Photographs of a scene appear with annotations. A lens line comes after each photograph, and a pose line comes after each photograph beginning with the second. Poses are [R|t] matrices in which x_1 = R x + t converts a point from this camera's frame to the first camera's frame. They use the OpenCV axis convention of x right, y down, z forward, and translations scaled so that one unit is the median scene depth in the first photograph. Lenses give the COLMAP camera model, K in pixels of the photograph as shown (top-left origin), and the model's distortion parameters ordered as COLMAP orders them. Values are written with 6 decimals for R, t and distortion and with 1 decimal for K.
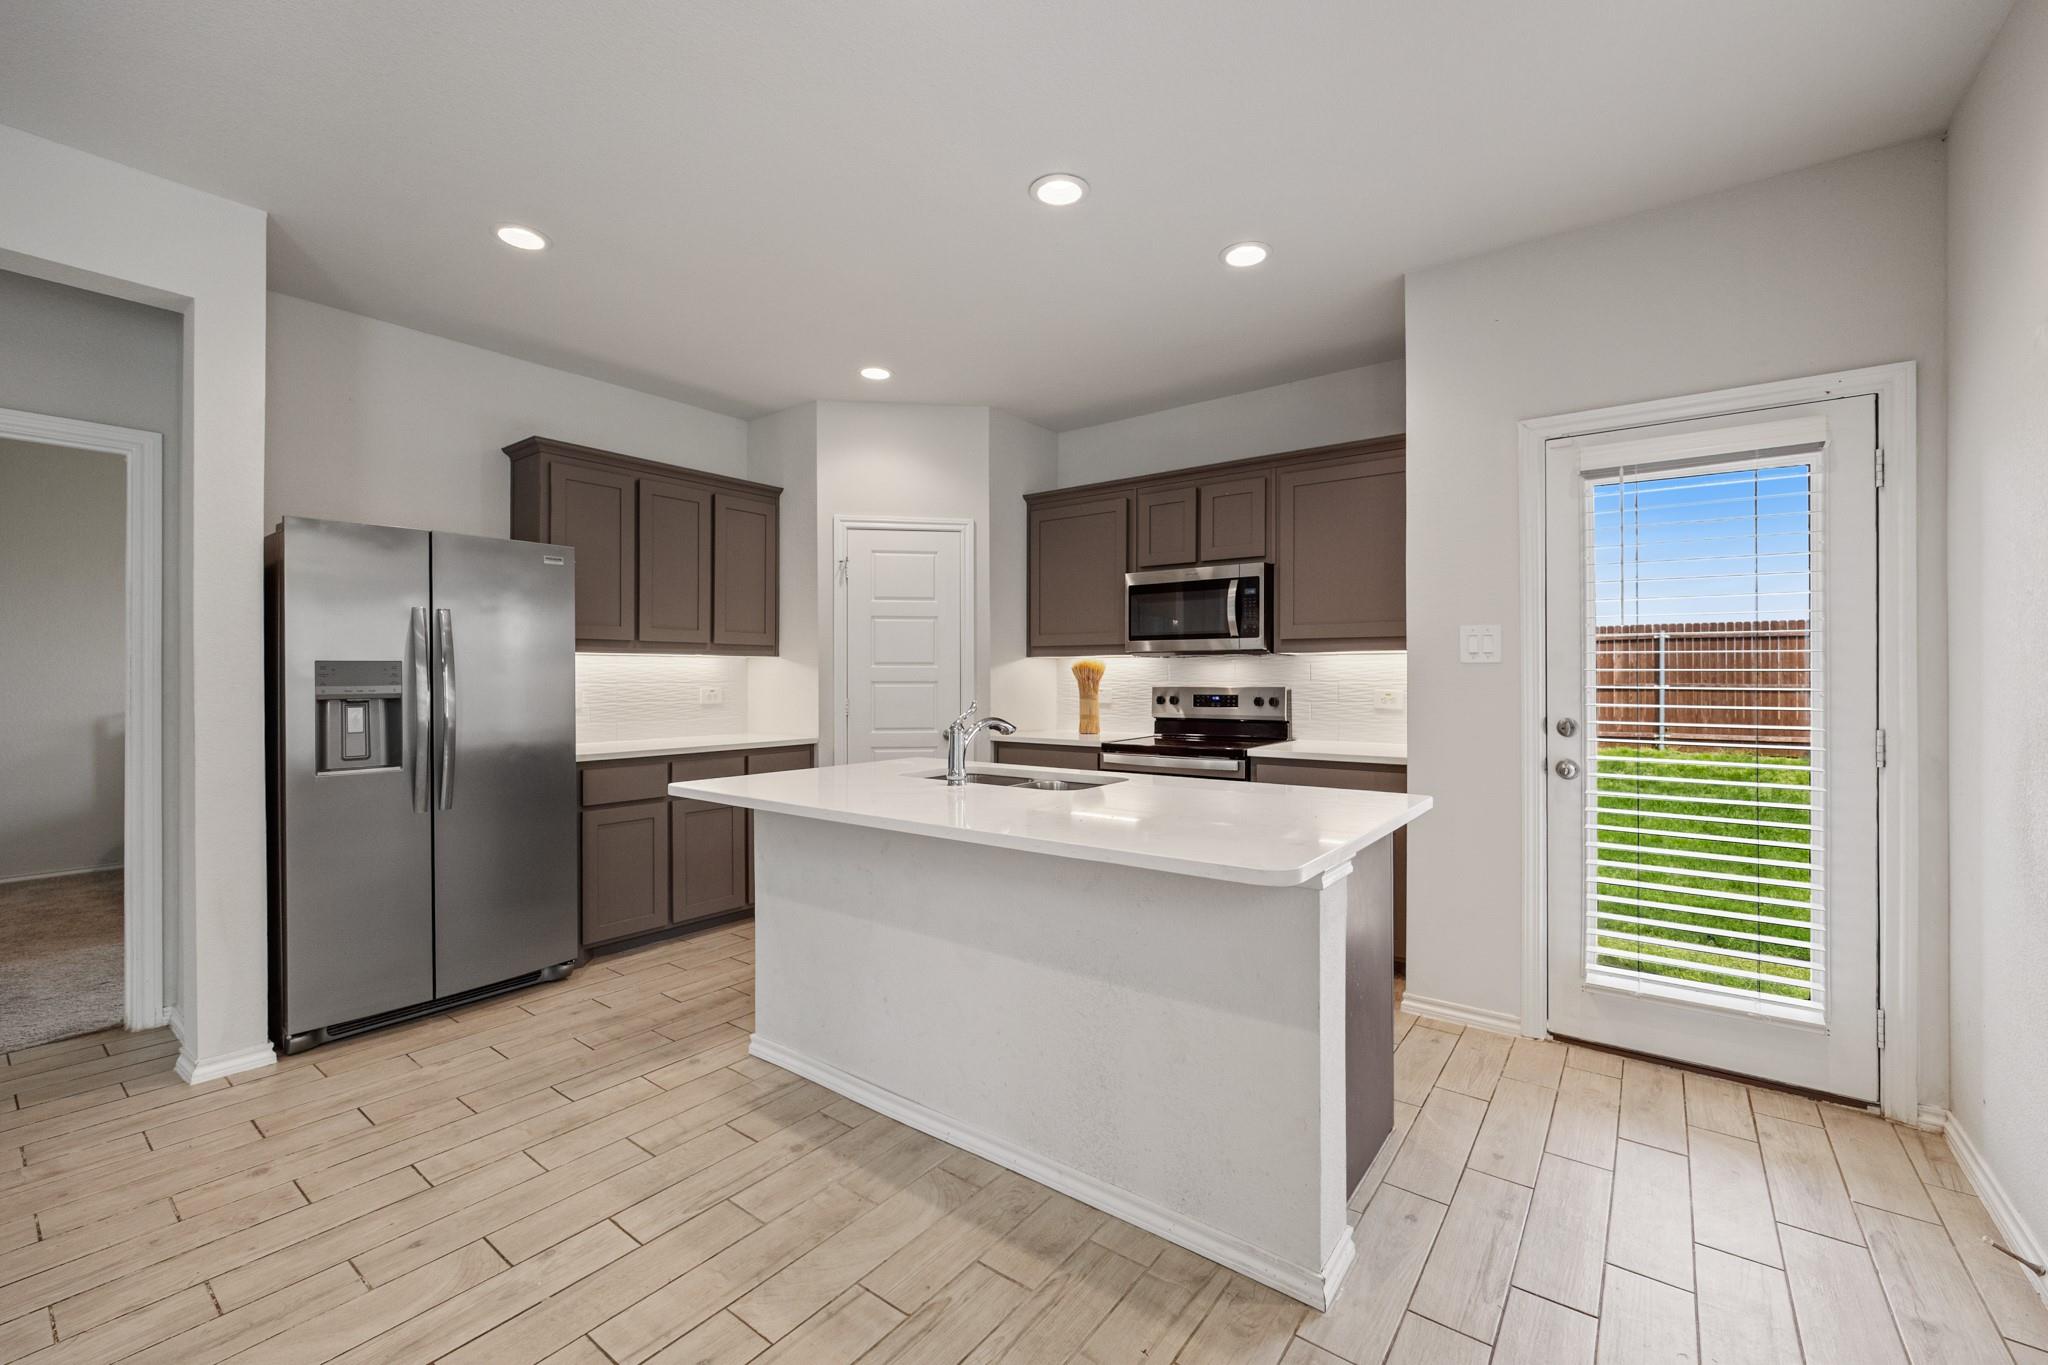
lens RADIAL K [[837.4, 0, 1035.7], [0, 837.4, 673.9], [0, 0, 1]] dist [-0.003488, -0.000039]
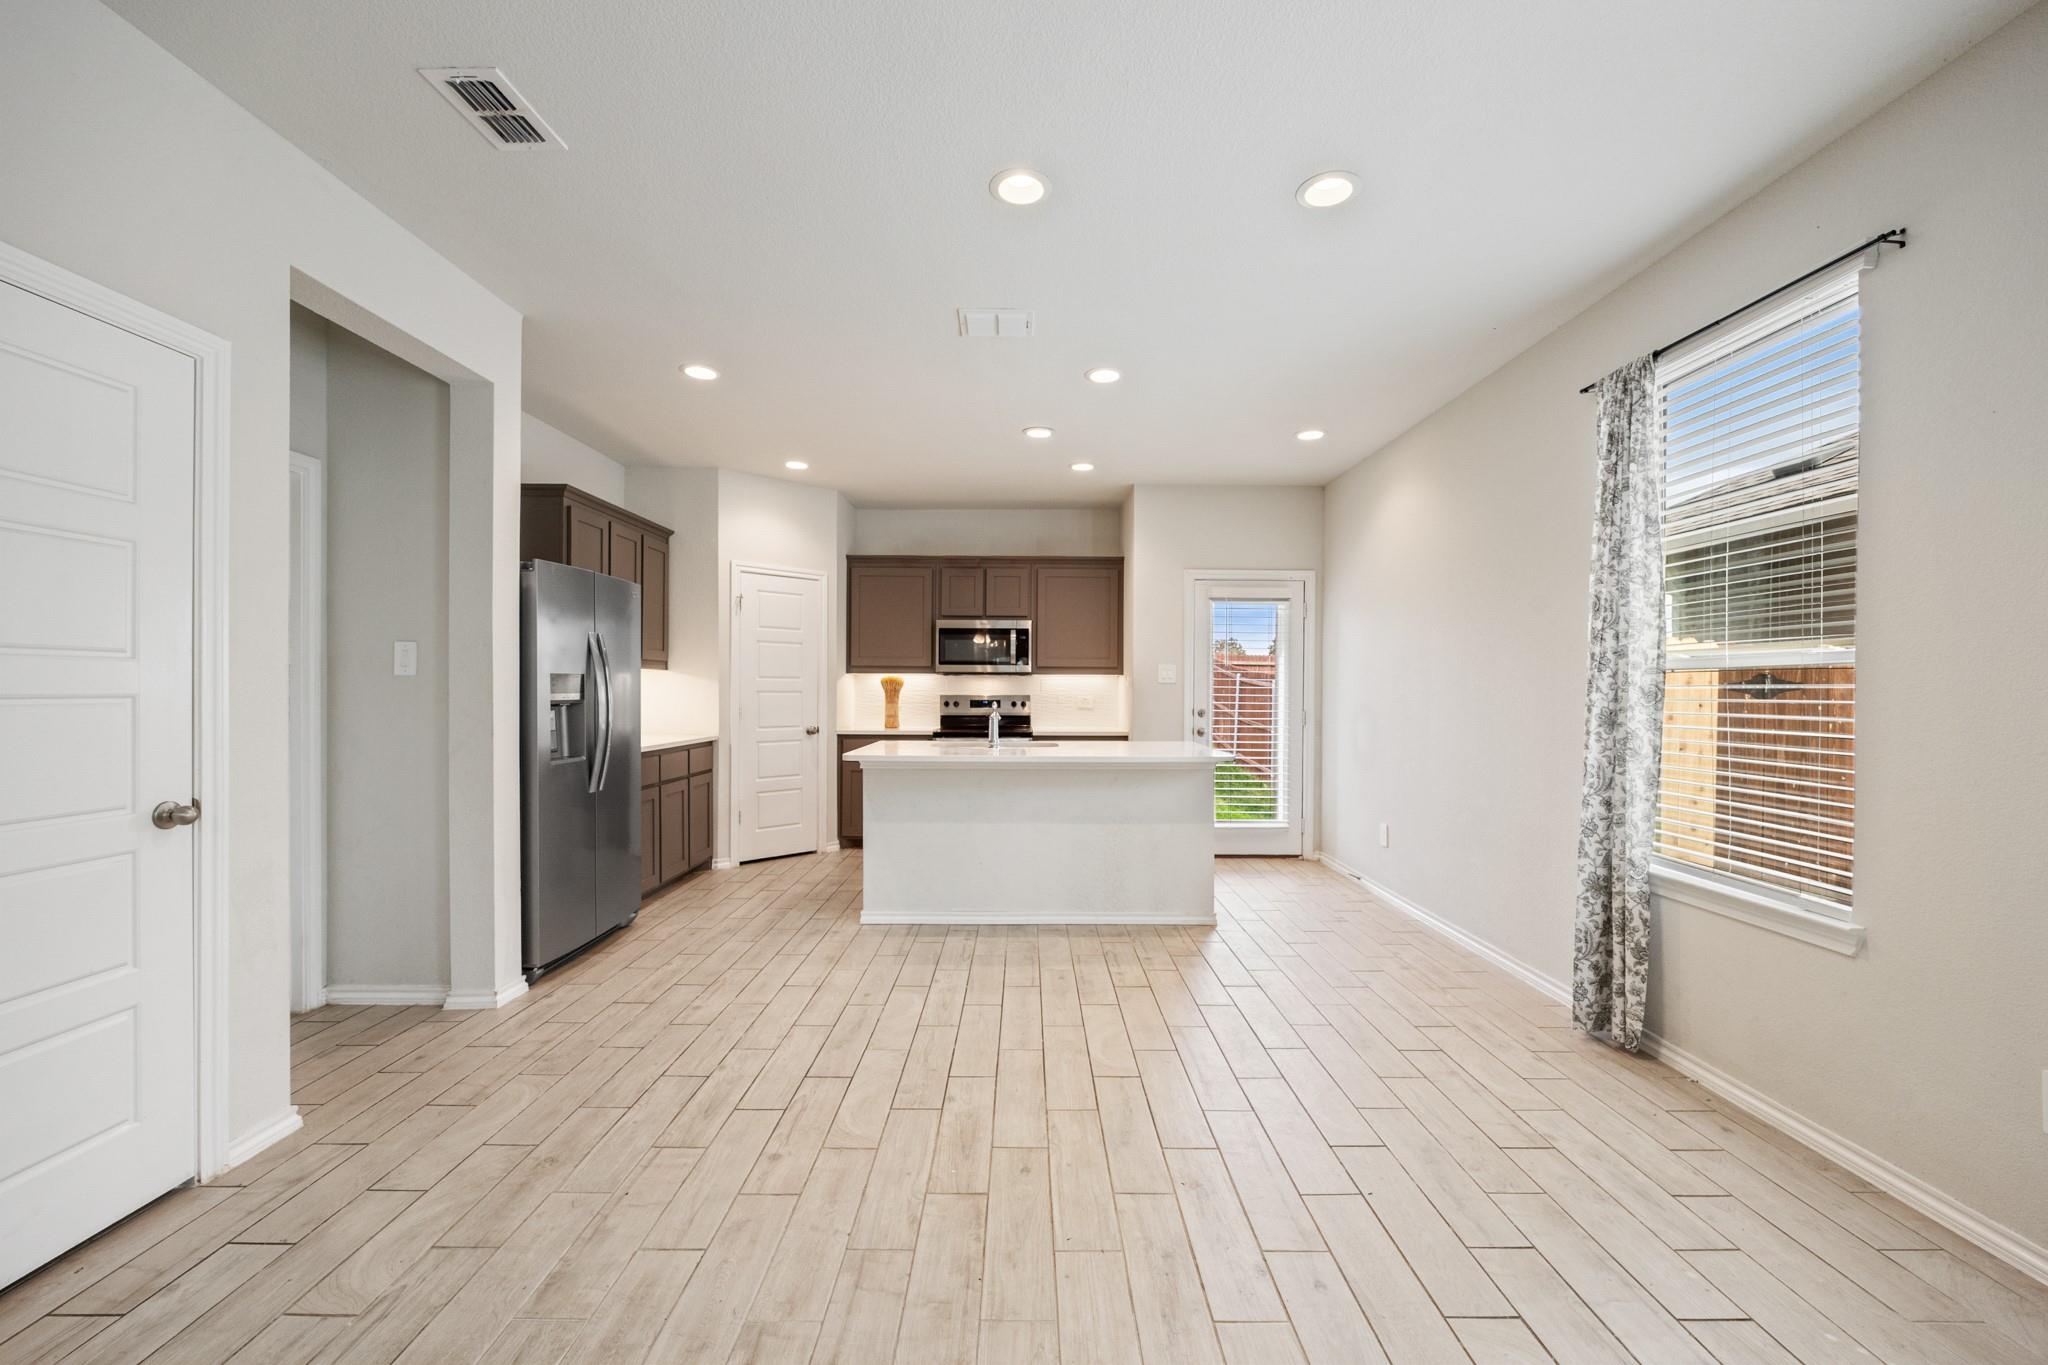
lens RADIAL K [[816.6, 0, 1028.4], [0, 816.6, 689.9], [0, 0, 1]] dist [-0.007137, 0.000108]
pose [[0.796890, 0.003955, 0.604112, -0.705620], [-0.008370, 0.999955, 0.004494, -0.001590], [-0.604067, -0.008637, 0.796887, -0.295612]]
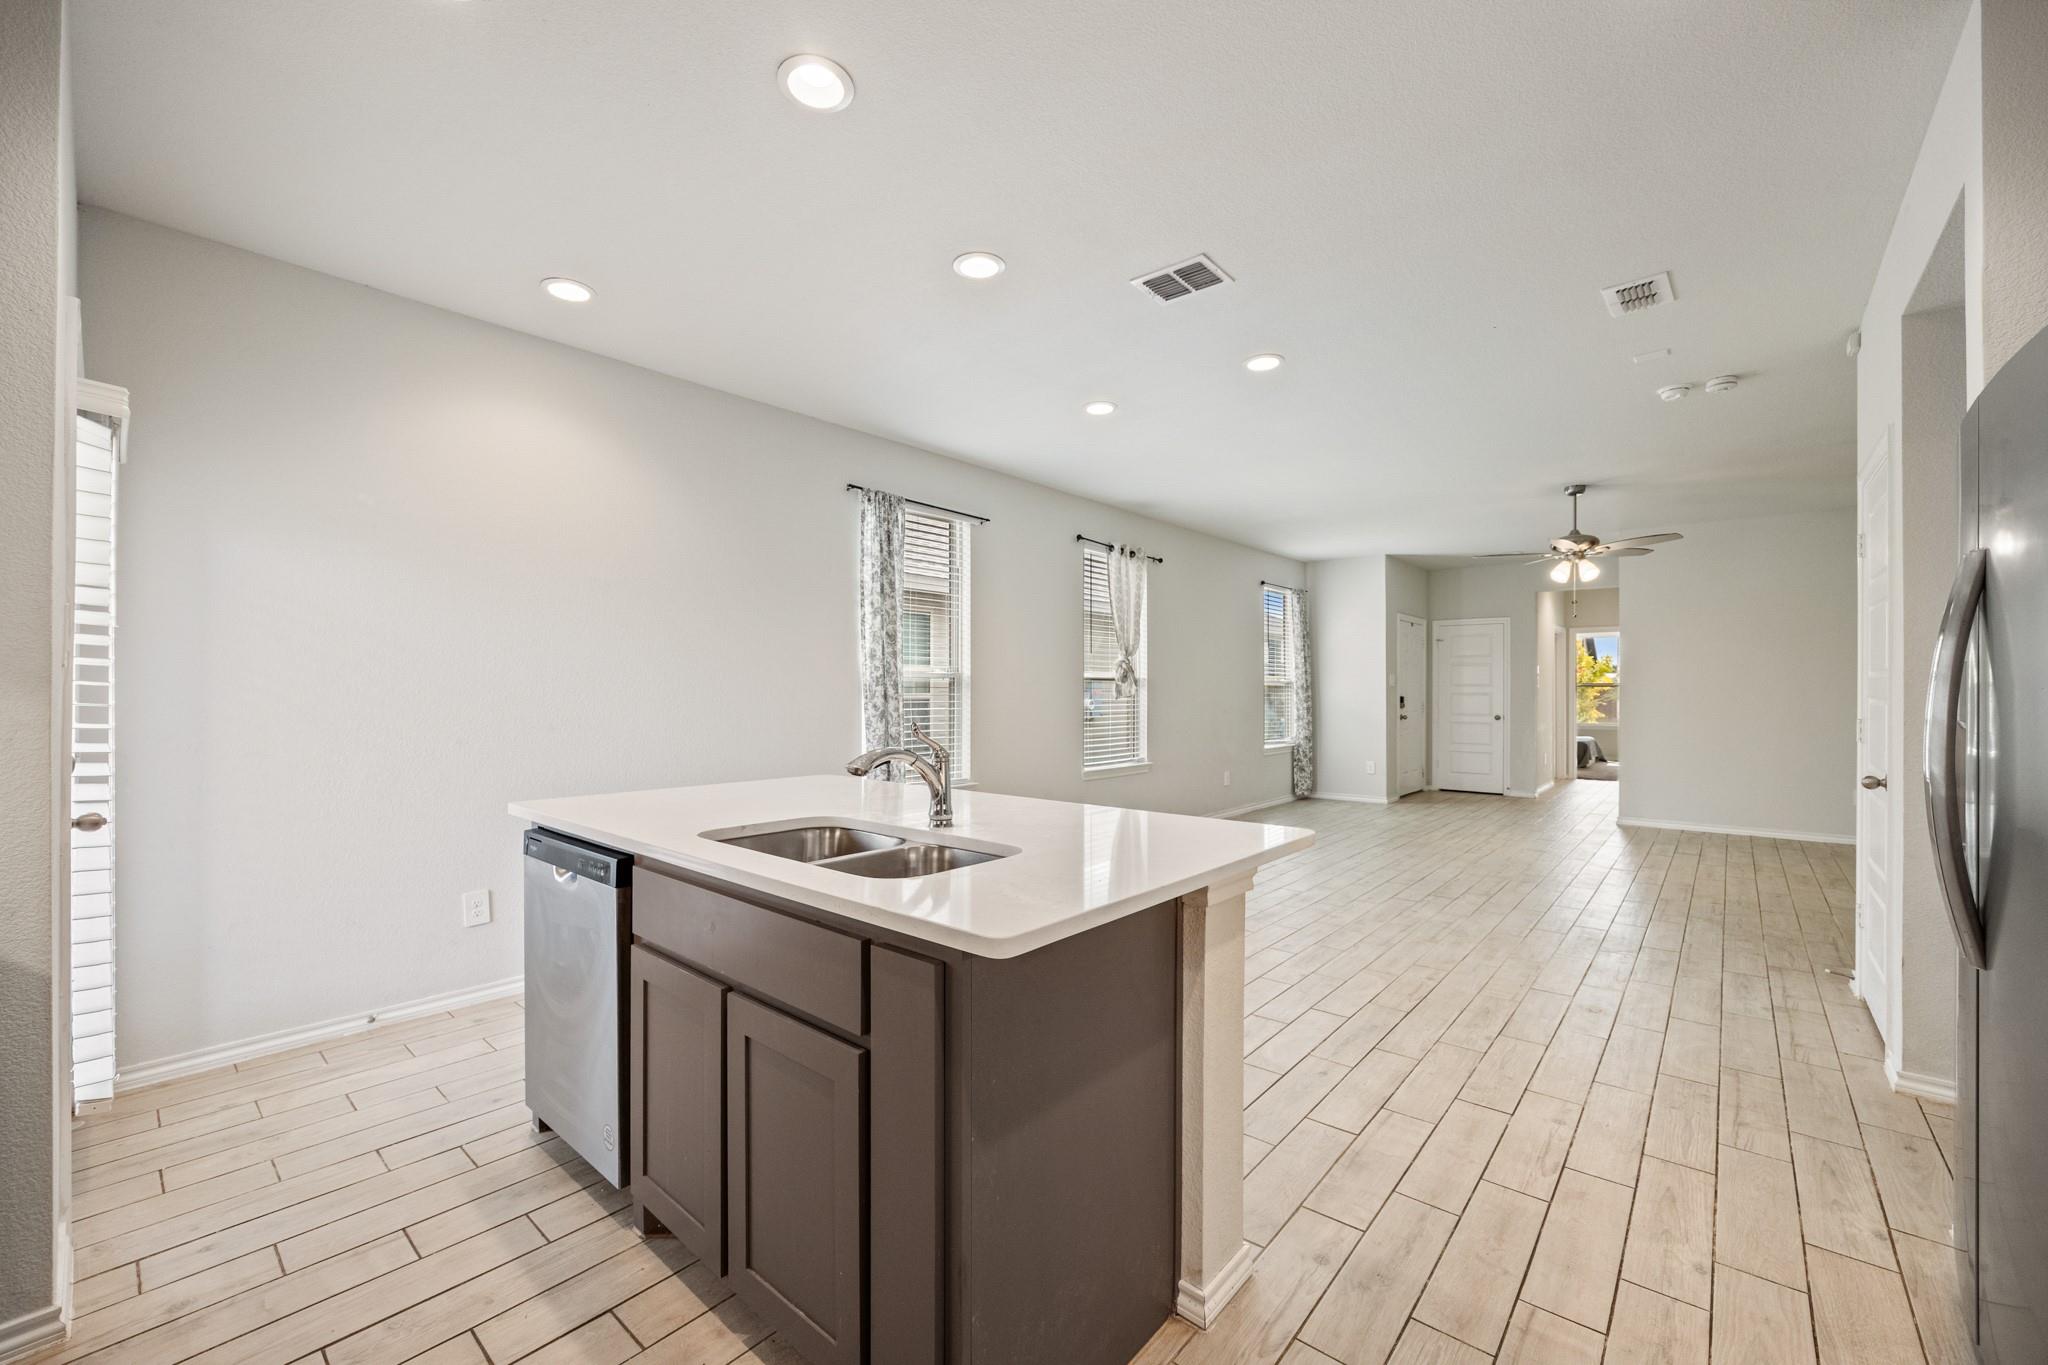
lens RADIAL K [[808.9, 0, 1037.6], [0, 808.9, 690.6], [0, 0, 1]] dist [-0.009682, 0.000221]
pose [[-0.998039, 0.001102, 0.062581, -0.148476], [0.000756, 0.999984, -0.005561, 0.005500], [-0.062586, -0.005502, -0.998024, 1.118181]]
